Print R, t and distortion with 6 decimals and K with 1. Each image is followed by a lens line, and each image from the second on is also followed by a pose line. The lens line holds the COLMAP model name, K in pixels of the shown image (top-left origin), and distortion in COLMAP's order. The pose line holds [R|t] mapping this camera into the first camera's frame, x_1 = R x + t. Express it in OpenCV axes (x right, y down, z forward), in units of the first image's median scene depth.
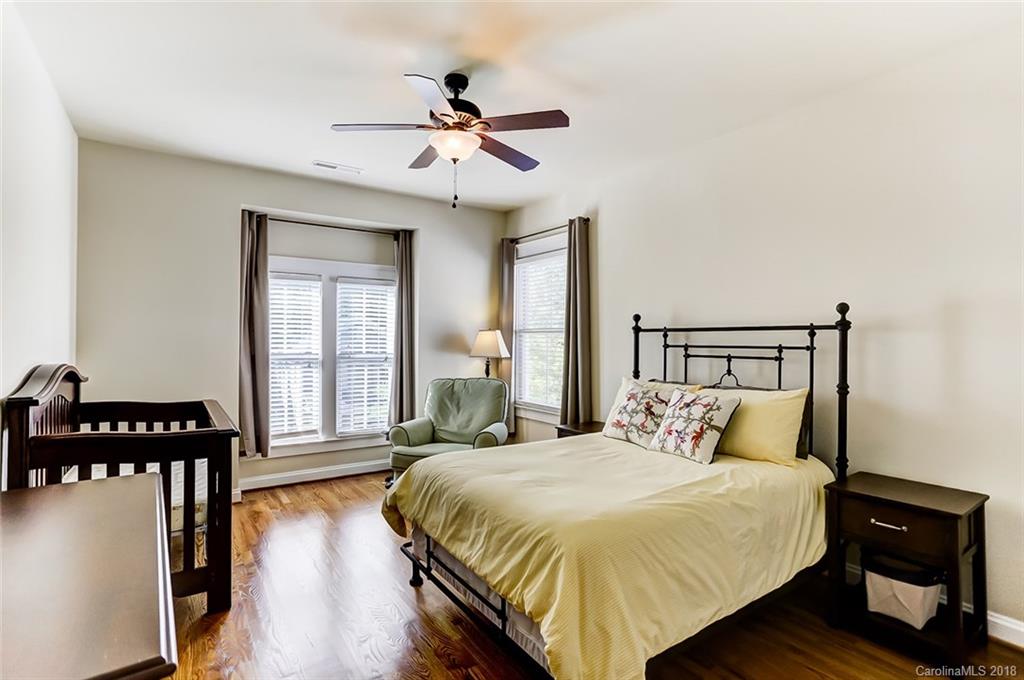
lens RADIAL K [[496.5, 0, 509.1], [0, 496.5, 340.5], [0, 0, 1]] dist [-0.001330, 0.003137]
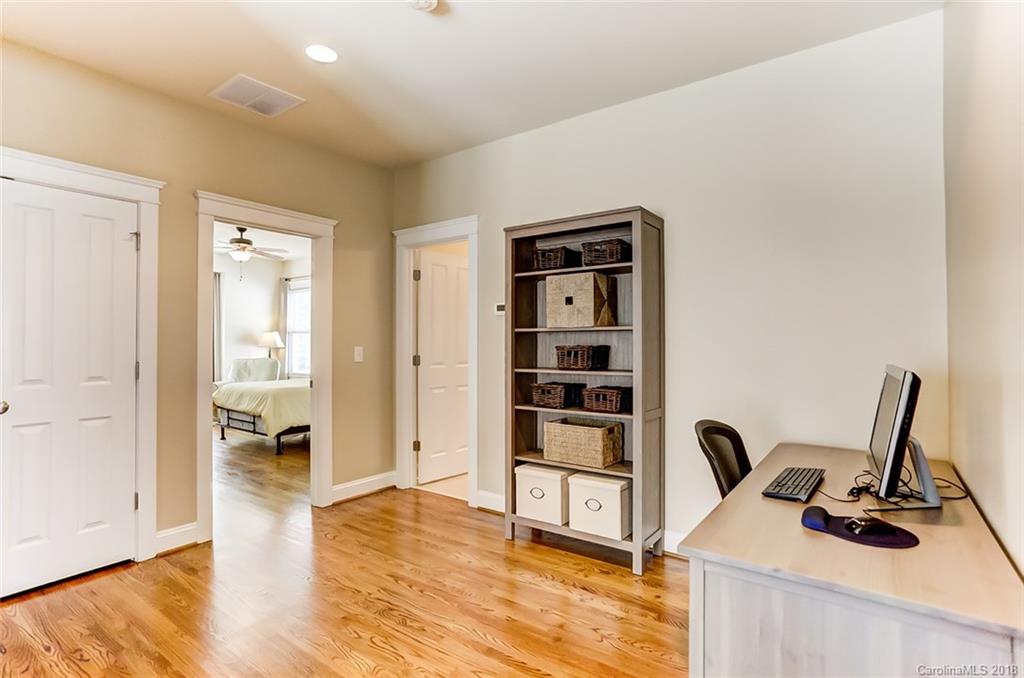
lens RADIAL K [[496.5, 0, 516.8], [0, 496.5, 341.7], [0, 0, 1]] dist [-0.001330, 0.003137]
pose [[0.939726, -0.002461, 0.341919, 0.174594], [-0.000190, 0.999970, 0.007718, 0.000865], [-0.341928, -0.007318, 0.939698, -0.925806]]
